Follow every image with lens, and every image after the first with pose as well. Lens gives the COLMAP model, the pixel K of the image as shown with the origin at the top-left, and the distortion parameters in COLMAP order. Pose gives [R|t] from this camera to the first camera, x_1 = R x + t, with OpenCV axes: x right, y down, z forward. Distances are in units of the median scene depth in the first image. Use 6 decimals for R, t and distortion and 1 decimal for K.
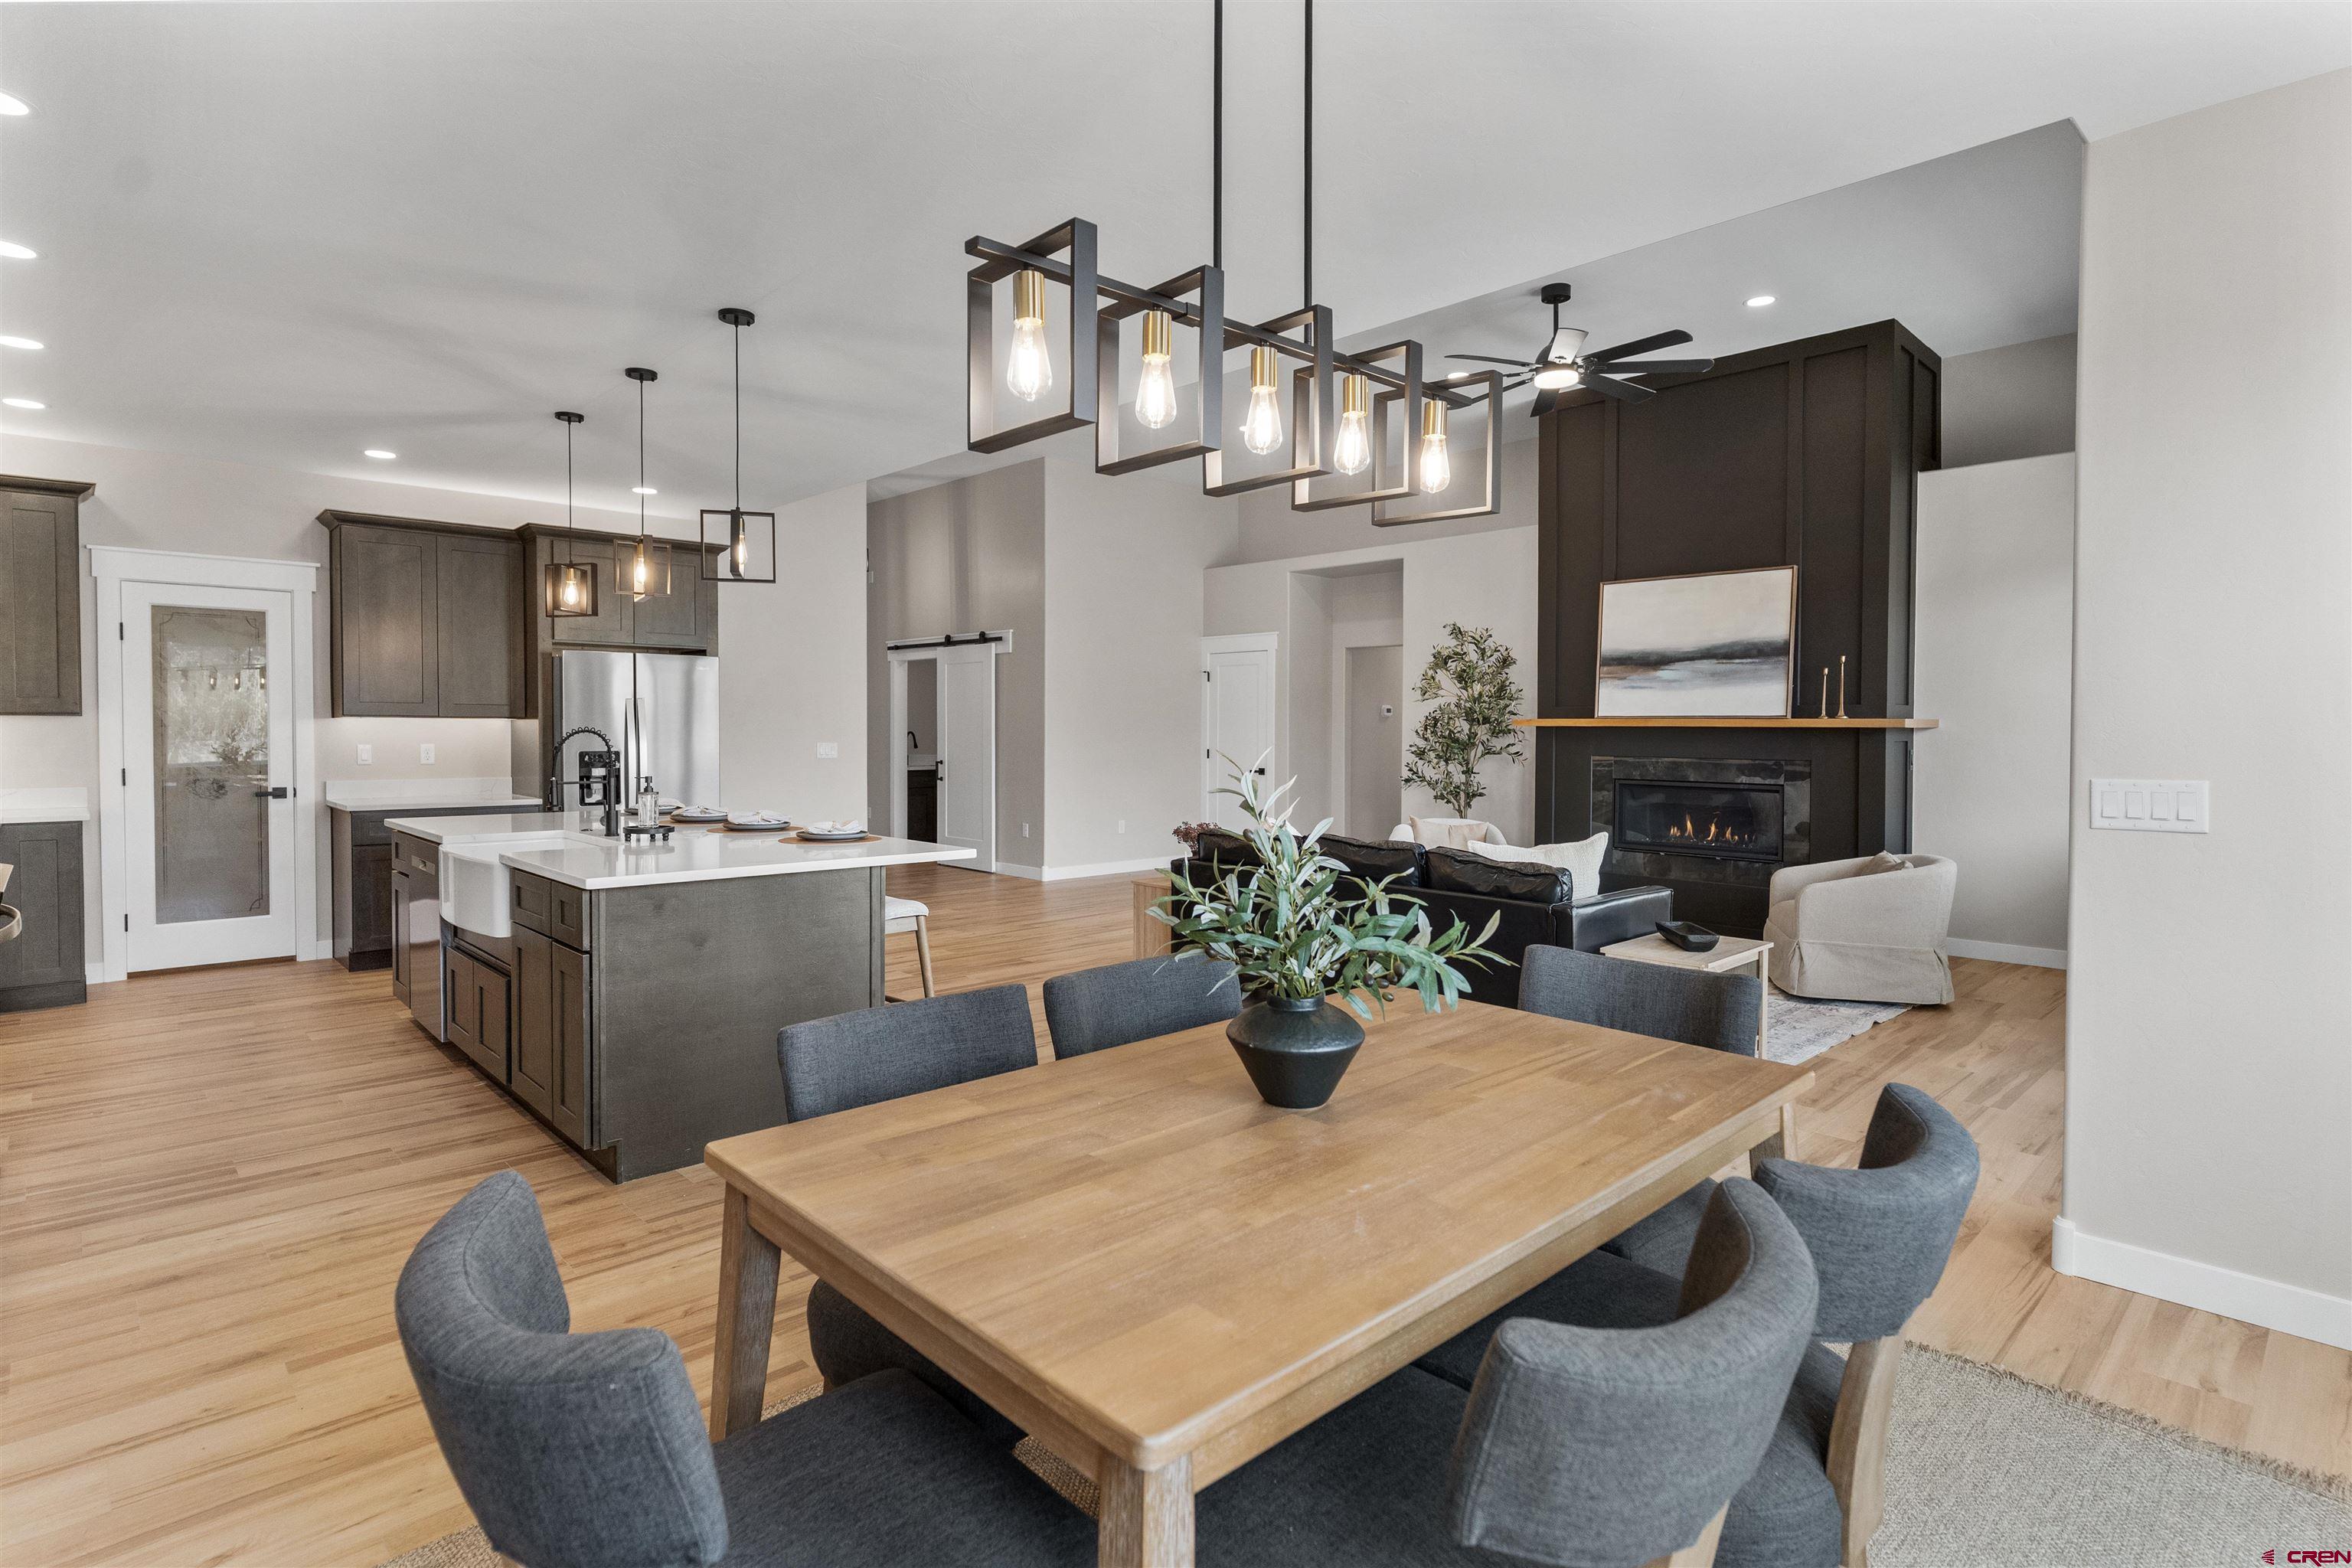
lens RADIAL K [[1191.1, 0, 1077.2], [0, 1191.1, 759.7], [0, 0, 1]] dist [-0.003719, 0.002424]
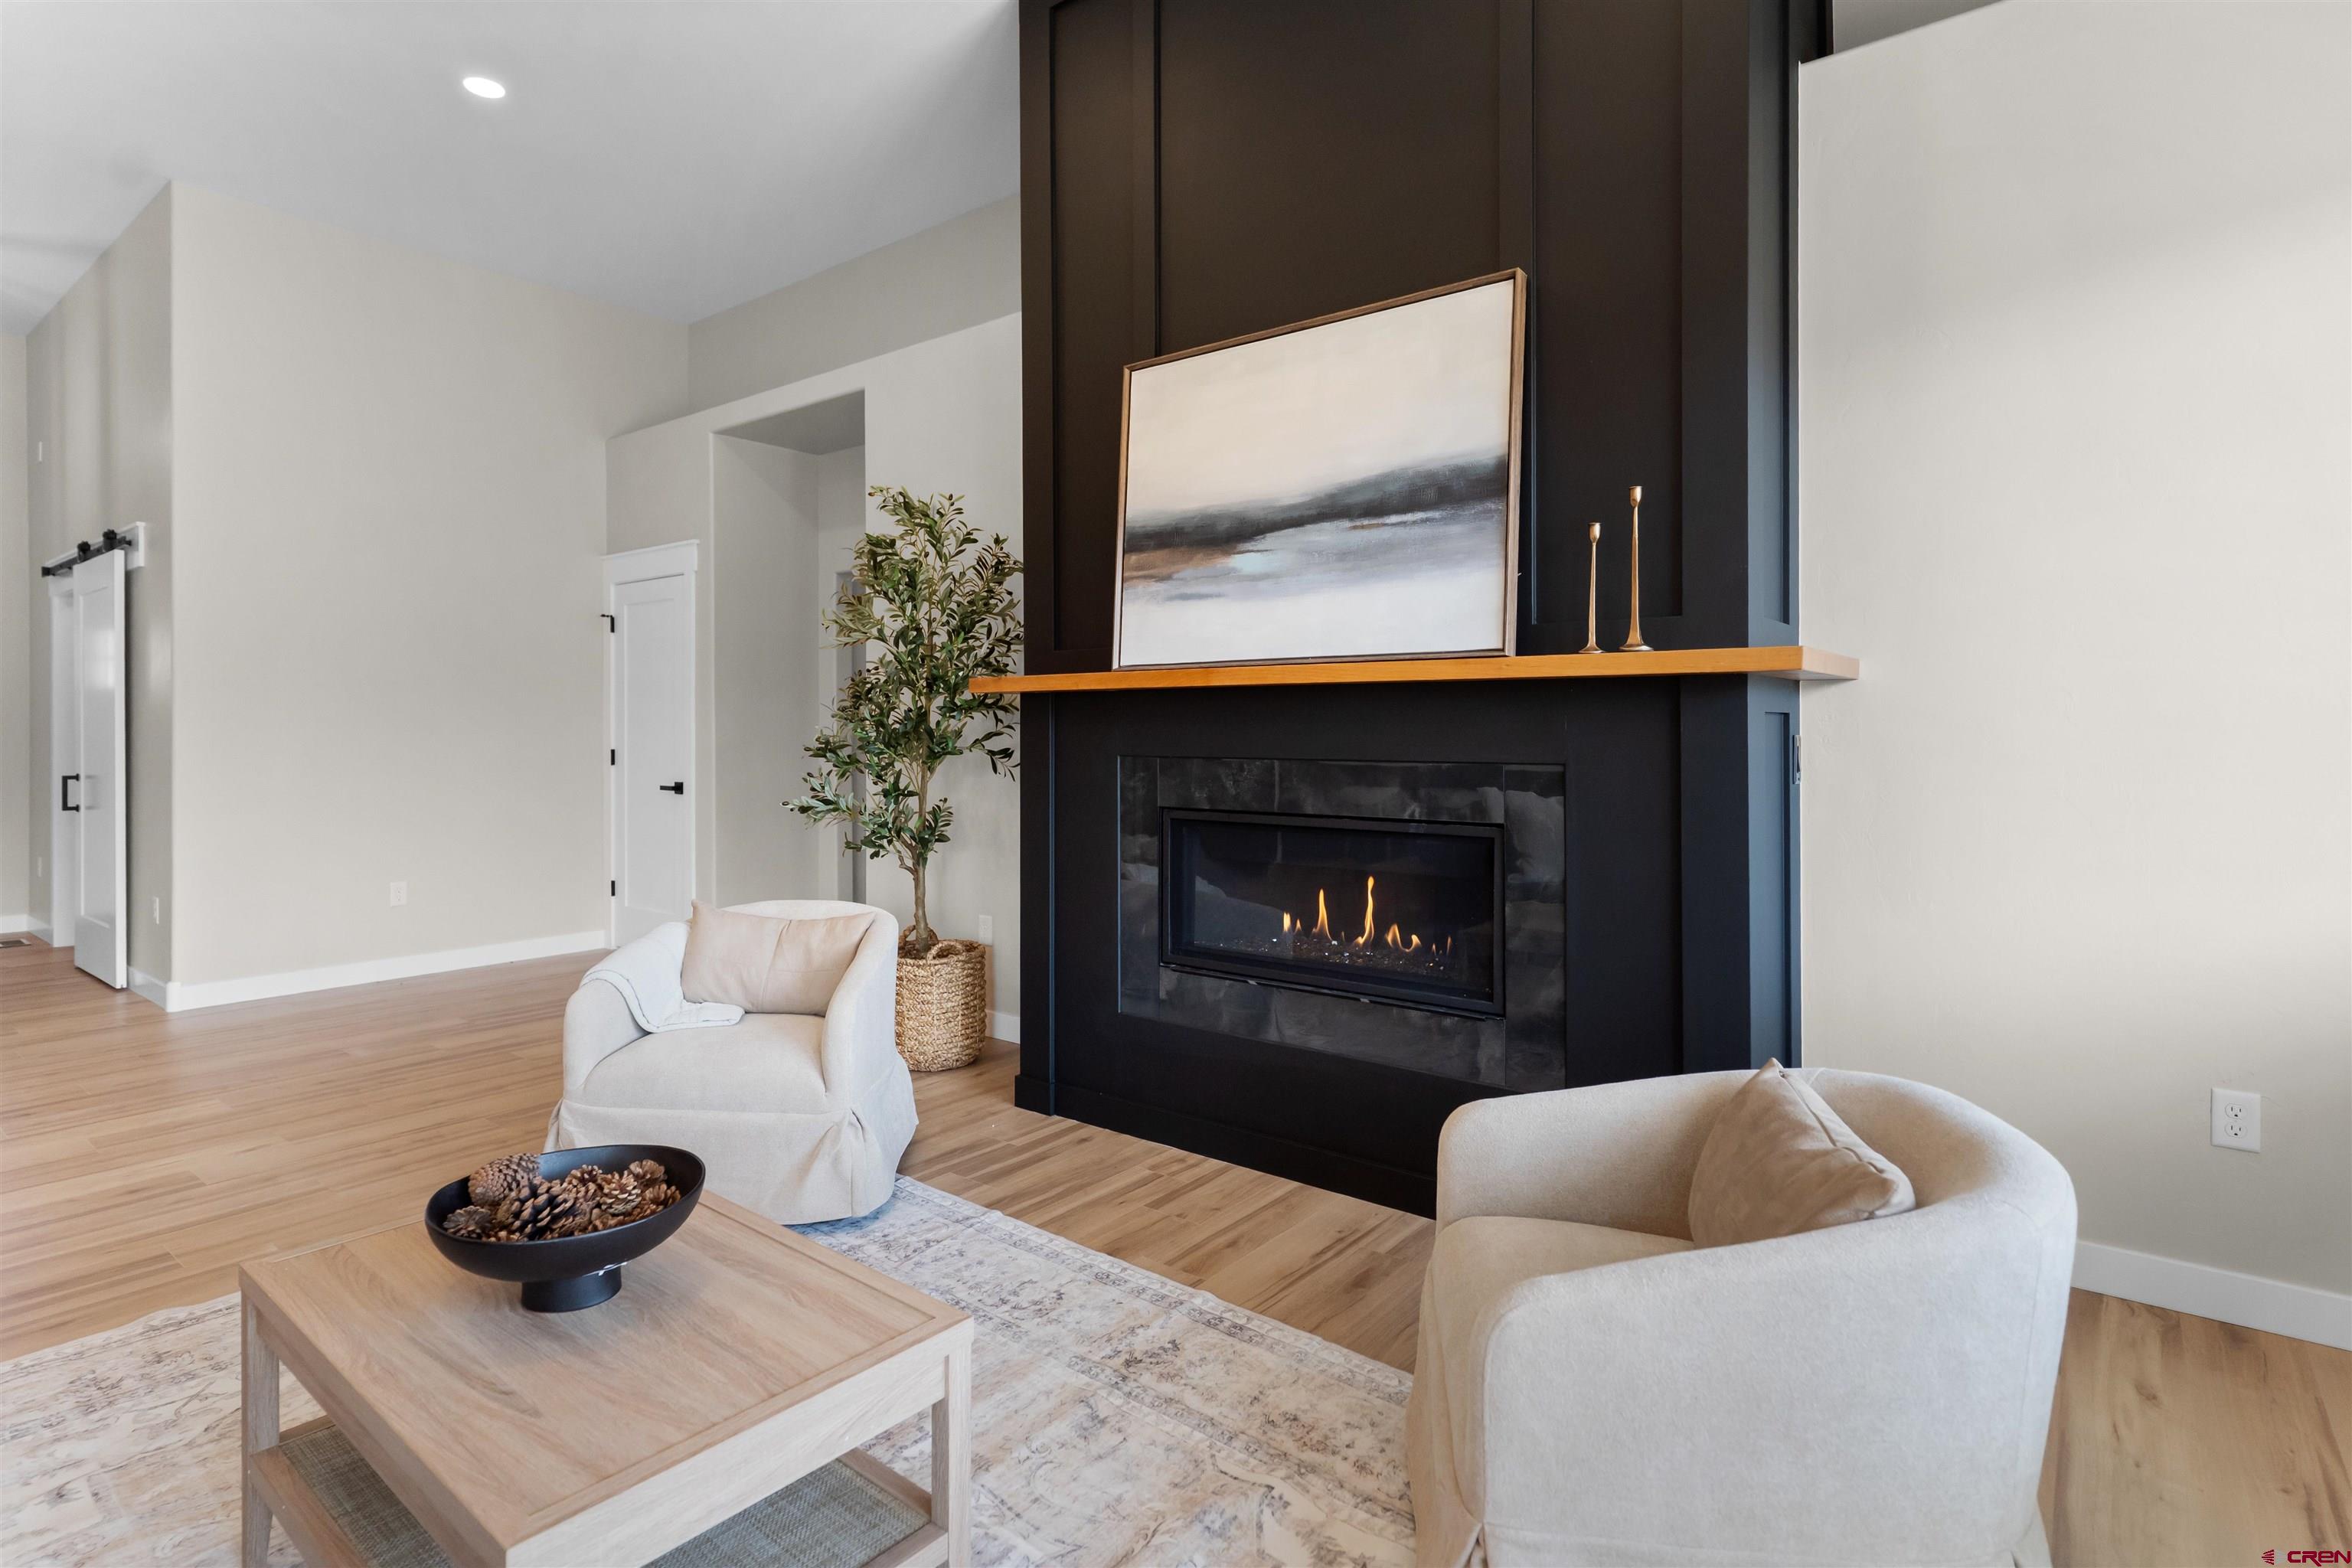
lens RADIAL K [[1191.1, 0, 1088.7], [0, 1191.1, 730.3], [0, 0, 1]] dist [-0.003719, 0.002424]
pose [[0.987455, -0.003248, 0.157869, 0.382541], [0.007750, 0.999580, -0.027910, -0.000350], [-0.157712, 0.028783, 0.987066, 0.609540]]
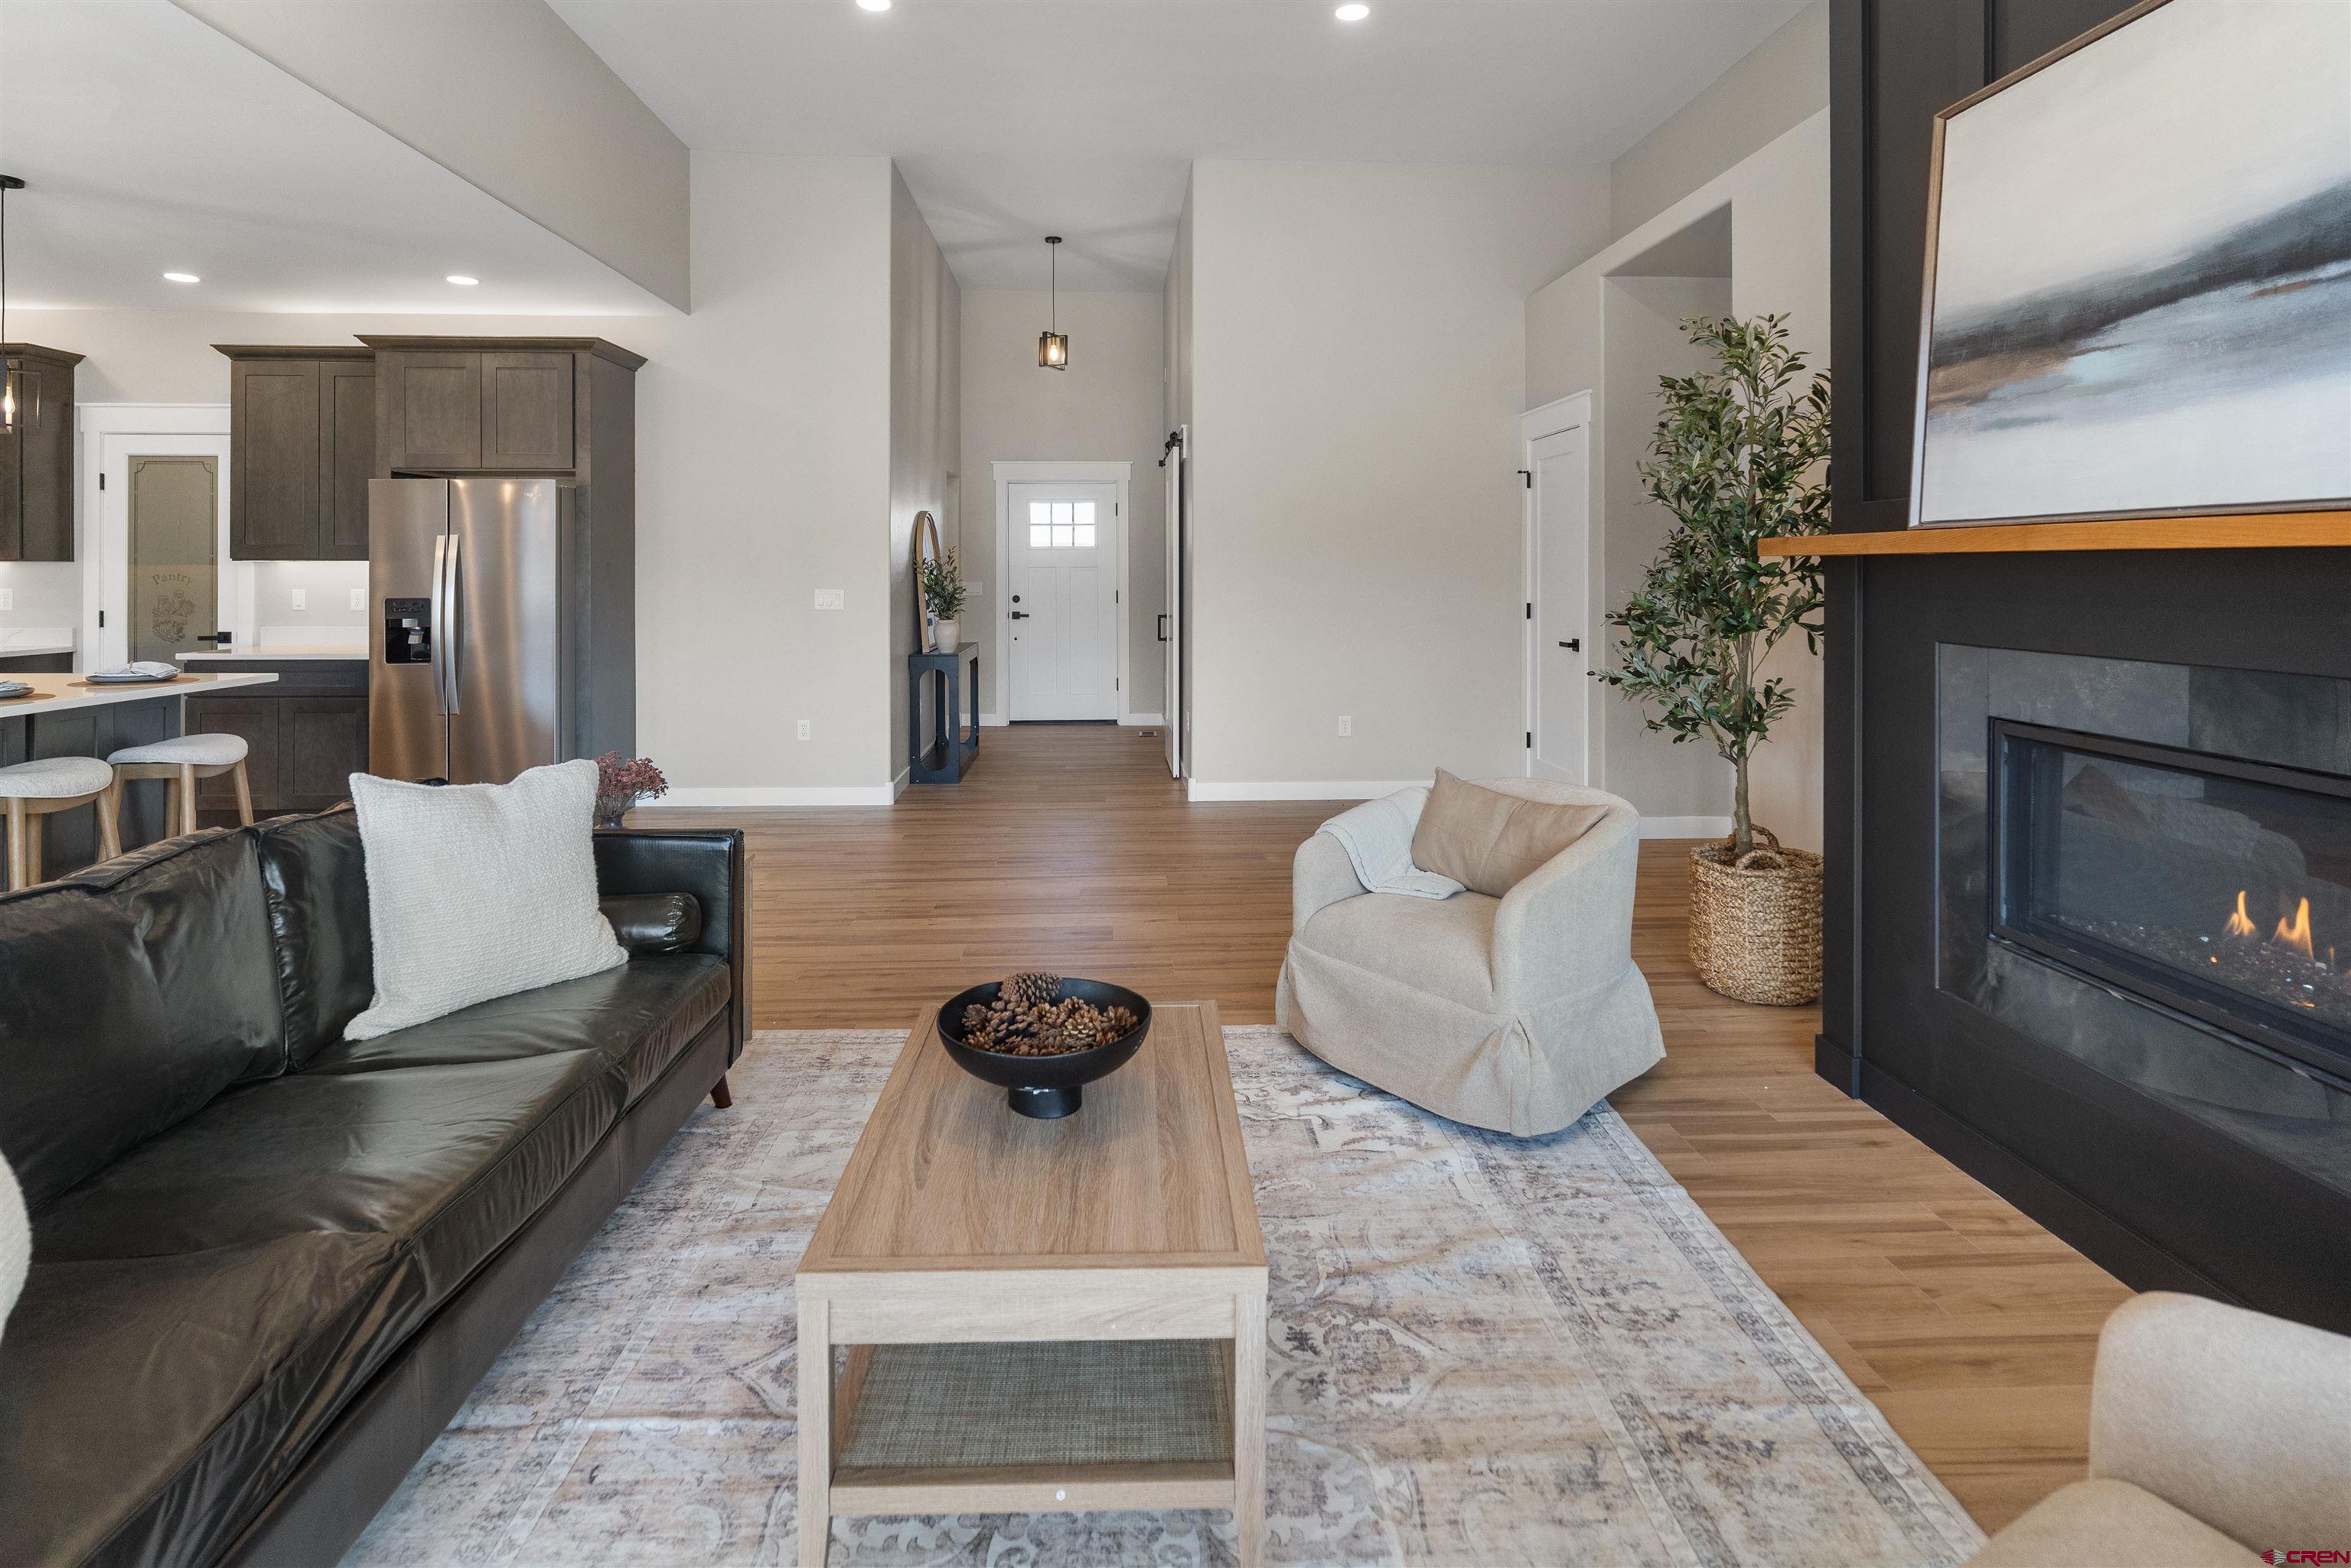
lens RADIAL K [[1190.6, 0, 1144.5], [0, 1190.6, 570.2], [0, 0, 1]] dist [-0.003719, 0.002424]
pose [[0.780128, -0.004763, -0.625602, 0.510539], [-0.012698, 0.999644, -0.023446, -0.013828], [0.625491, 0.026235, 0.779790, 0.657407]]
